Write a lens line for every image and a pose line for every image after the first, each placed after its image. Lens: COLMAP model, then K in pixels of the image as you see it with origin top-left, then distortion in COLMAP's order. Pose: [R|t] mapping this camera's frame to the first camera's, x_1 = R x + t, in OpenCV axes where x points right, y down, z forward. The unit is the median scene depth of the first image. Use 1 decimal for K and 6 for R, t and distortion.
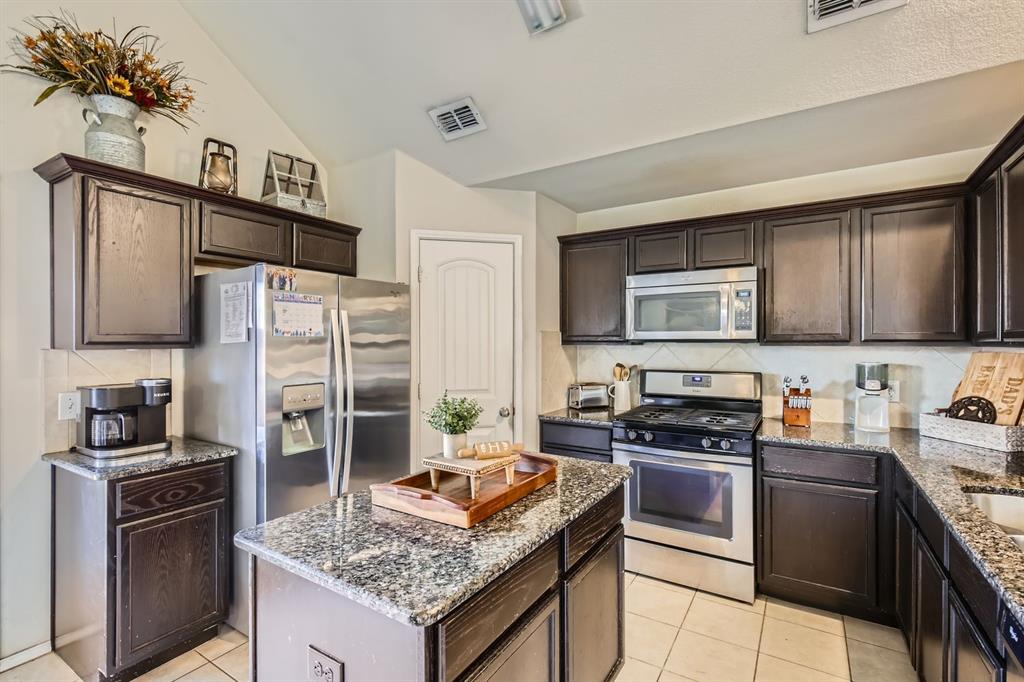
lens RADIAL K [[465.7, 0, 507.5], [0, 465.7, 342.0], [0, 0, 1]] dist [0.002356, 0.000847]
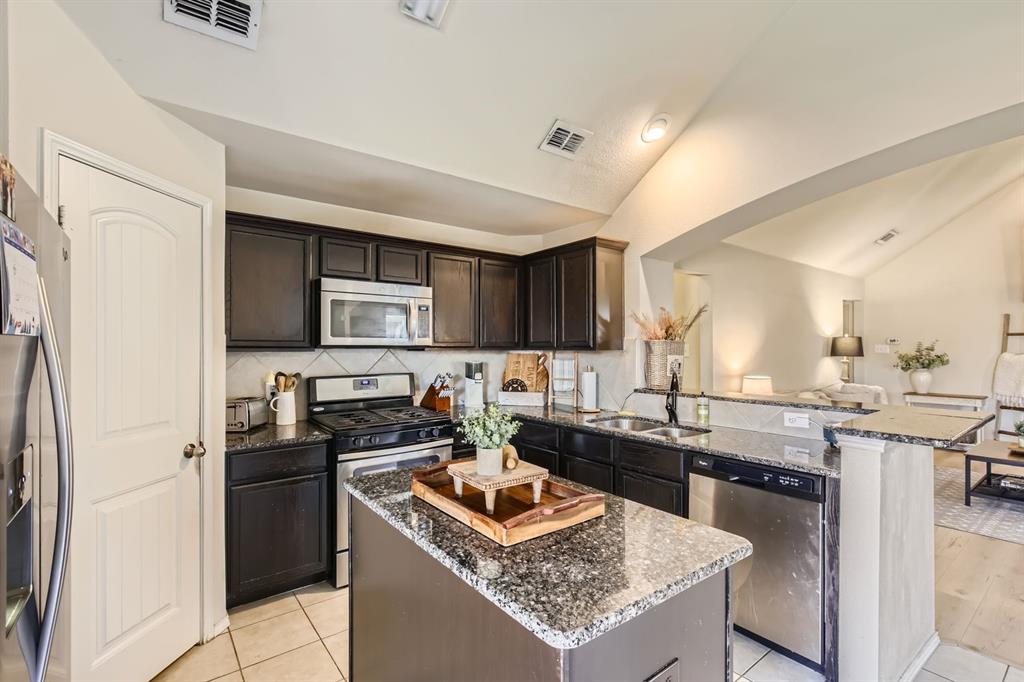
lens RADIAL K [[465.7, 0, 502.6], [0, 465.7, 348.5], [0, 0, 1]] dist [0.002356, 0.000847]
pose [[0.344101, -0.004845, 0.938920, -0.505845], [0.000366, 0.999987, 0.005026, -0.003989], [-0.938933, -0.001386, 0.344099, 0.344901]]
